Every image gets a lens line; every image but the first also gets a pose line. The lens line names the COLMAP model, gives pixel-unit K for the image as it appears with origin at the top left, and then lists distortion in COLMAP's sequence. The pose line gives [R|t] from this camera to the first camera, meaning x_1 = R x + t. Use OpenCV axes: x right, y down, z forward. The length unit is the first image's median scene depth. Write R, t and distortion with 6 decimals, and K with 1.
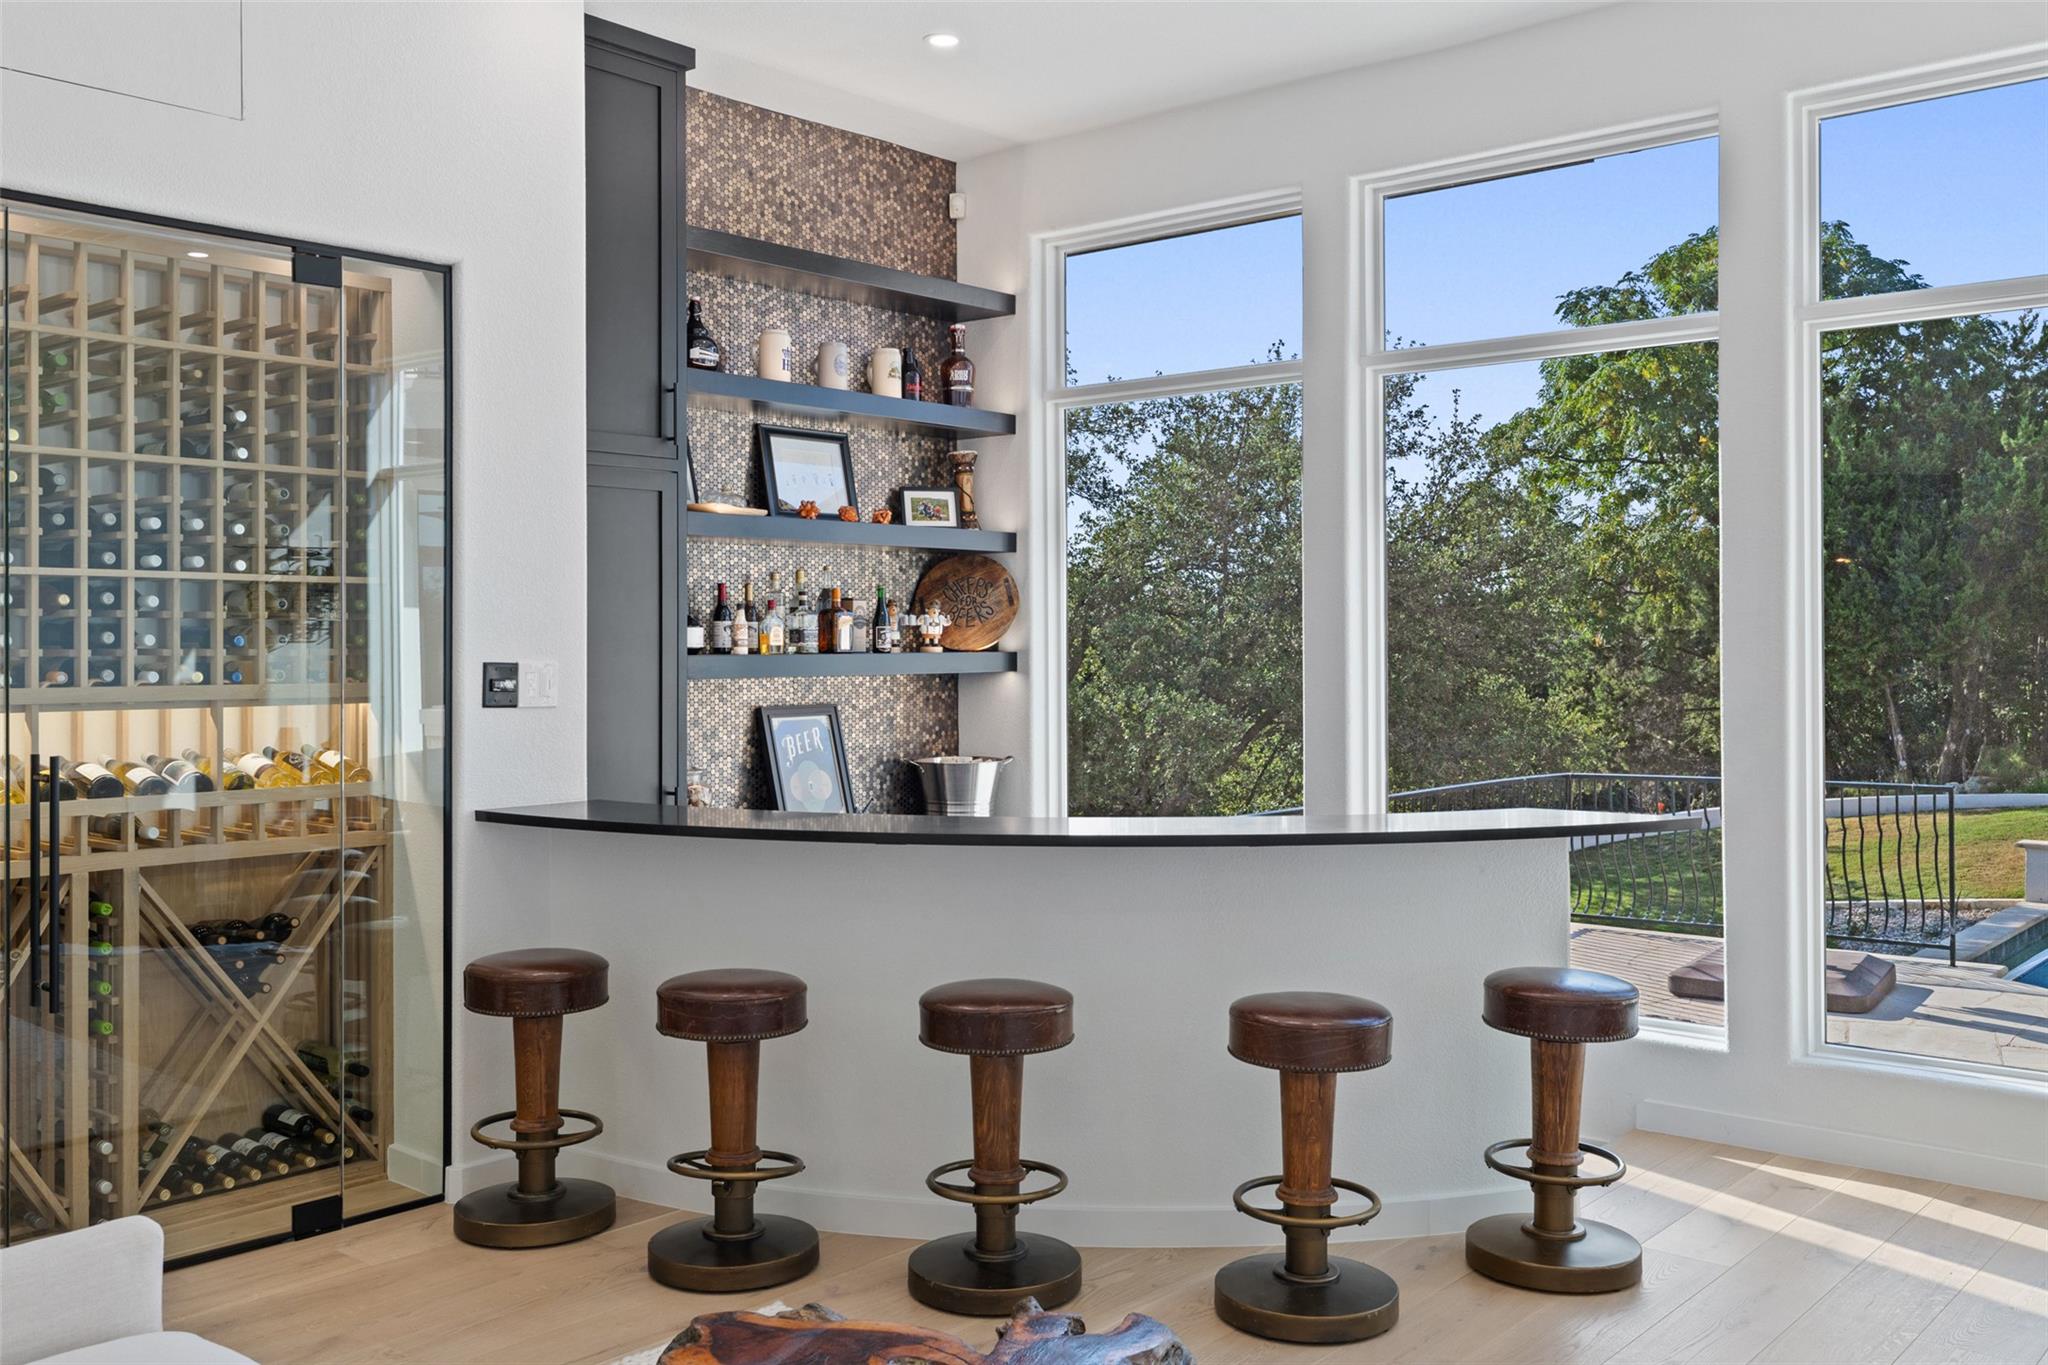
lens RADIAL K [[1821.9, 0, 1042.1], [0, 1821.9, 626.5], [0, 0, 1]] dist [0.004358, 0.002197]
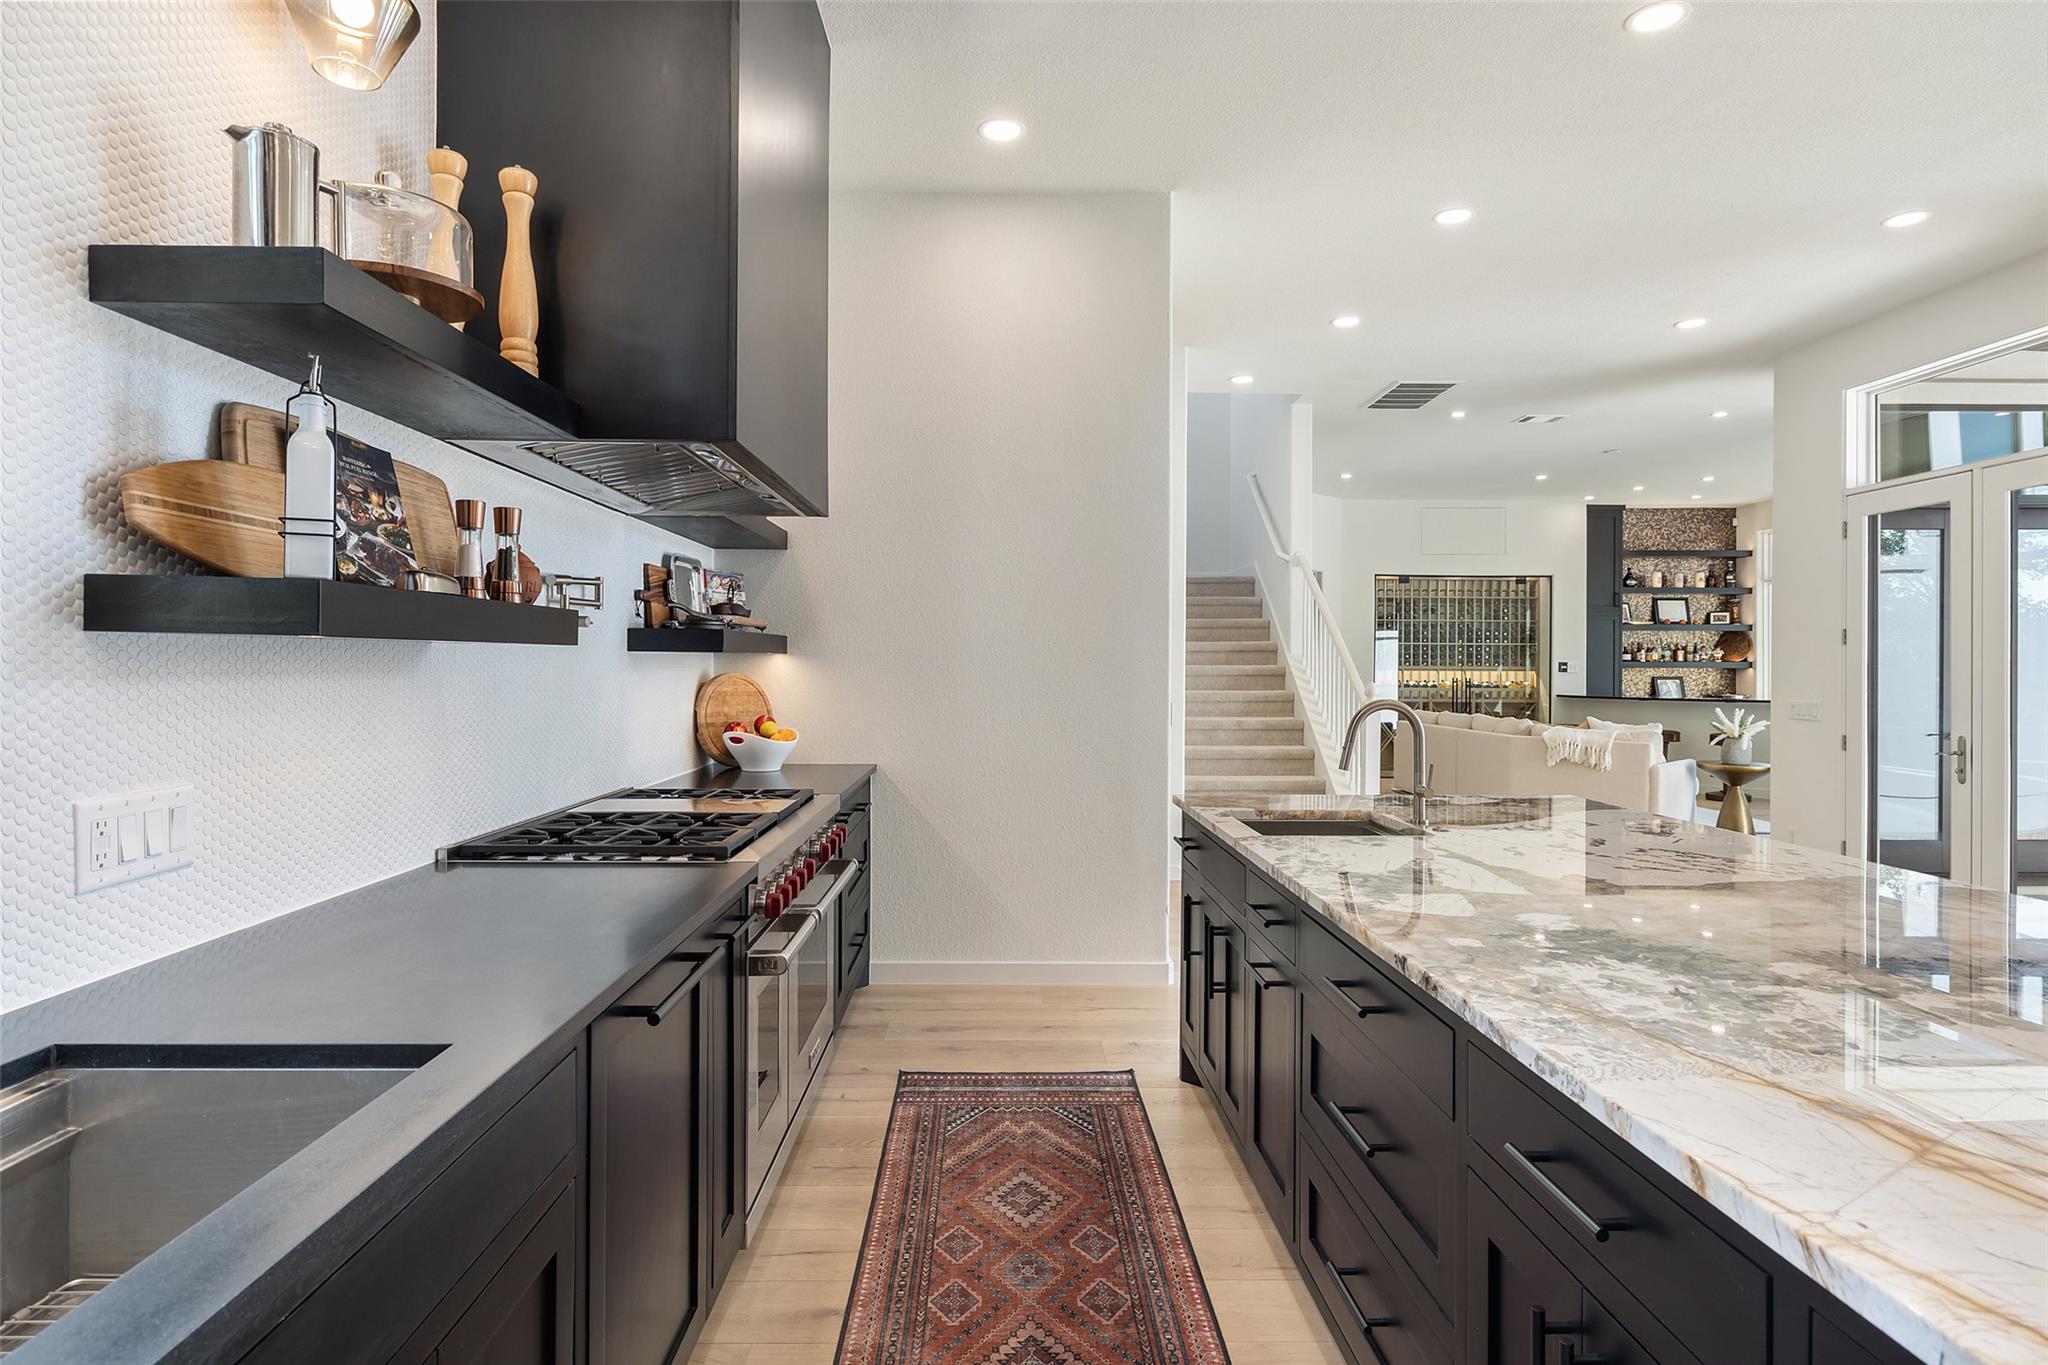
lens RADIAL K [[1114.0, 0, 1022.7], [0, 1114.0, 675.8], [0, 0, 1]] dist [0.006571, 0.000362]
pose [[0.653816, 0.008610, -0.756605, 0.687802], [0.001097, 0.999923, 0.012327, 0.013771], [0.756653, -0.008890, 0.653756, -1.360882]]
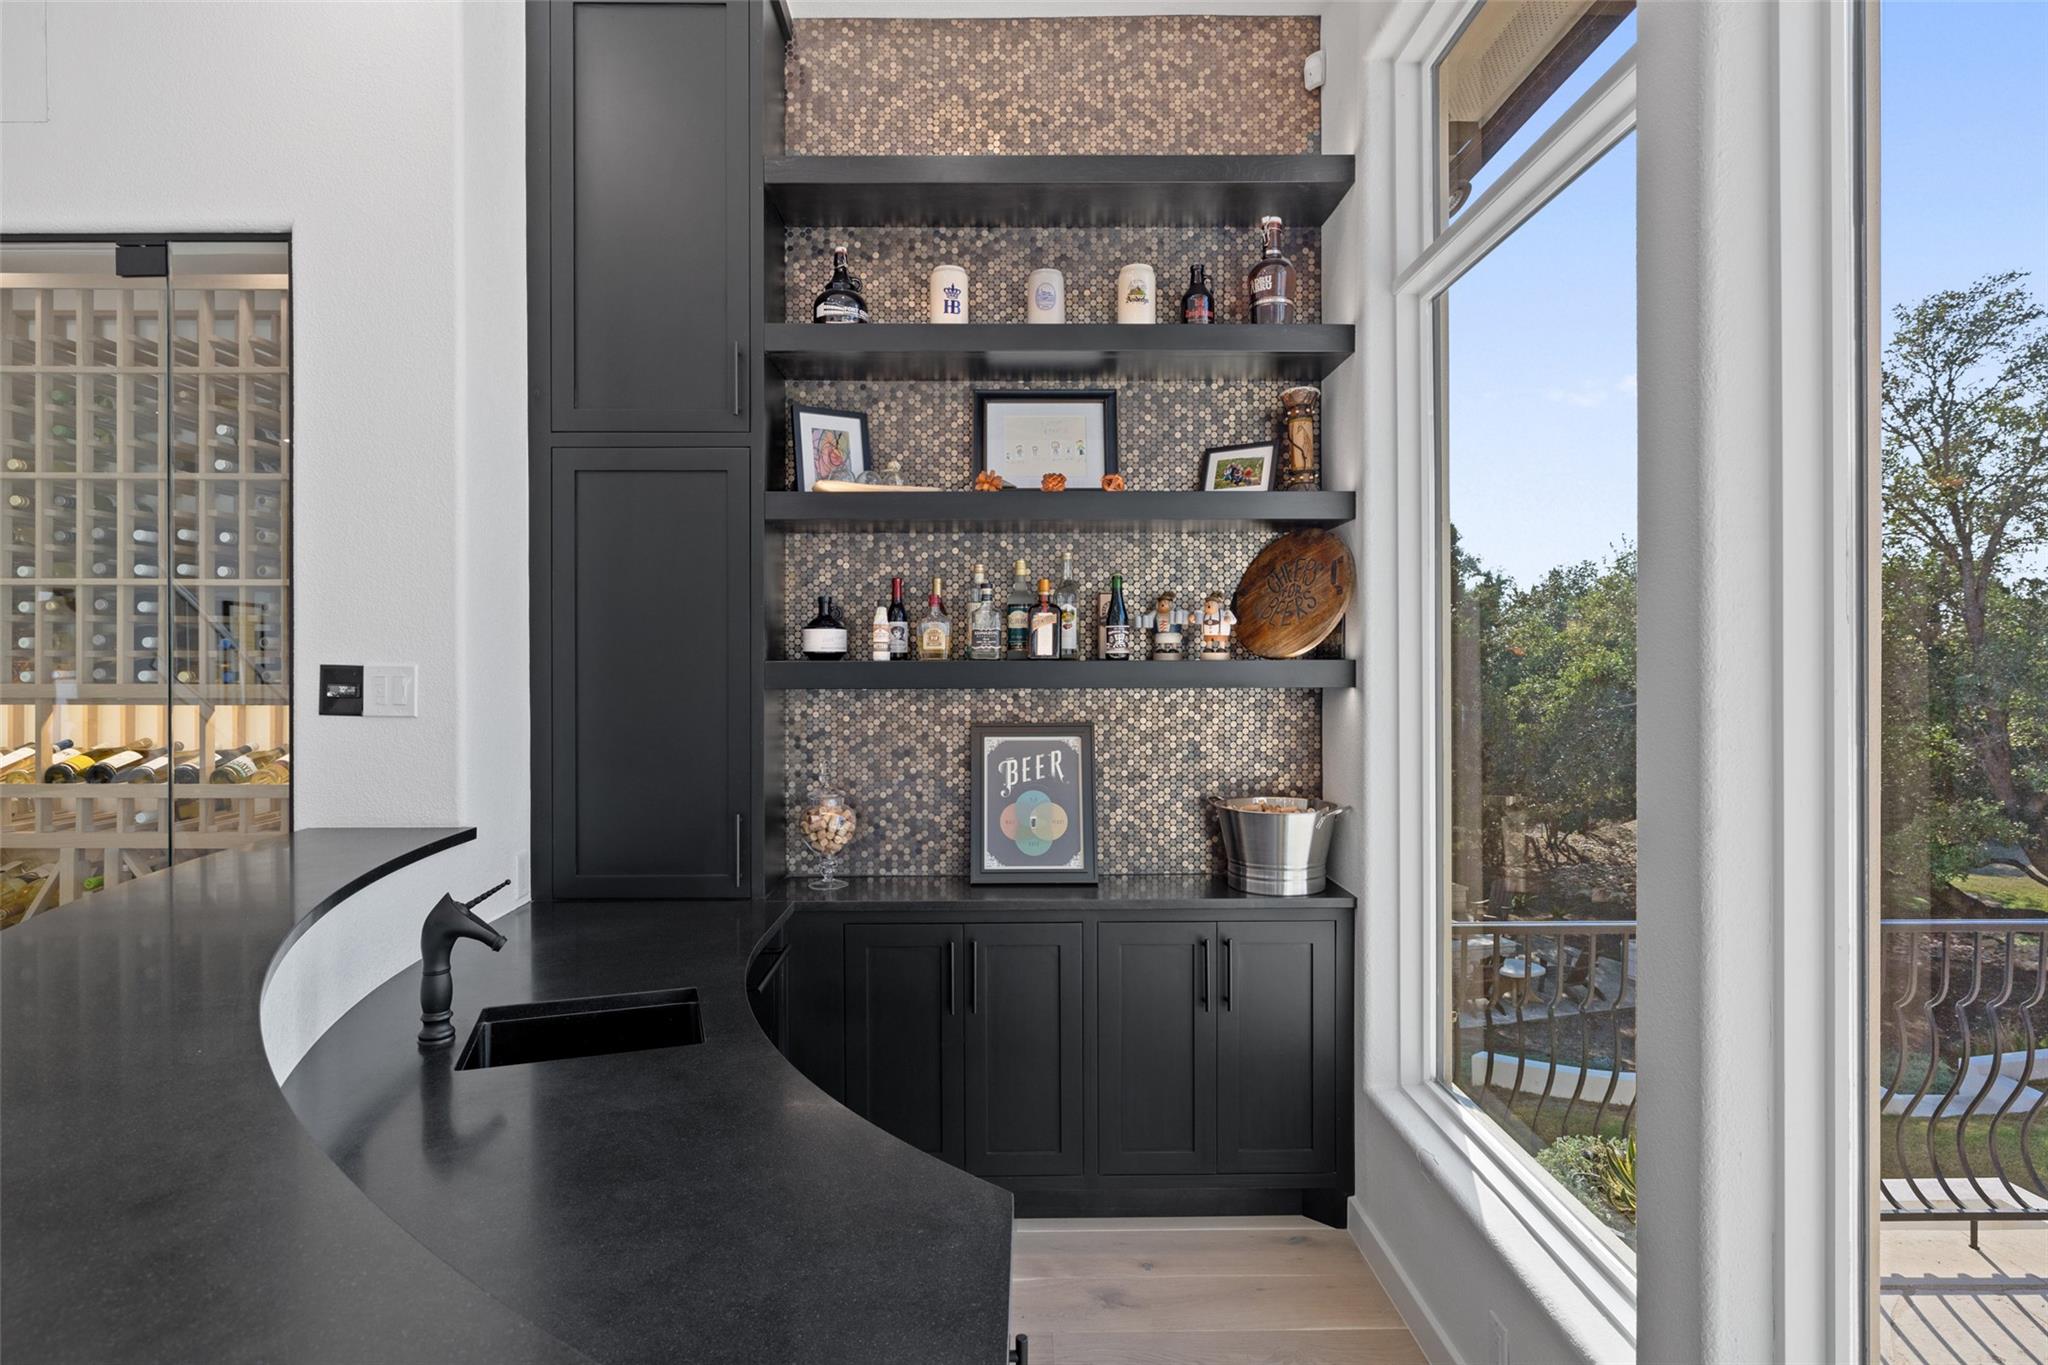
lens RADIAL K [[1114.0, 0, 1020.3], [0, 1114.0, 661.2], [0, 0, 1]] dist [0.006571, 0.000362]
pose [[0.646430, -0.001933, -0.762971, 0.252910], [0.005521, 0.999982, 0.002144, 0.014051], [0.762953, -0.005599, 0.646430, 0.673821]]
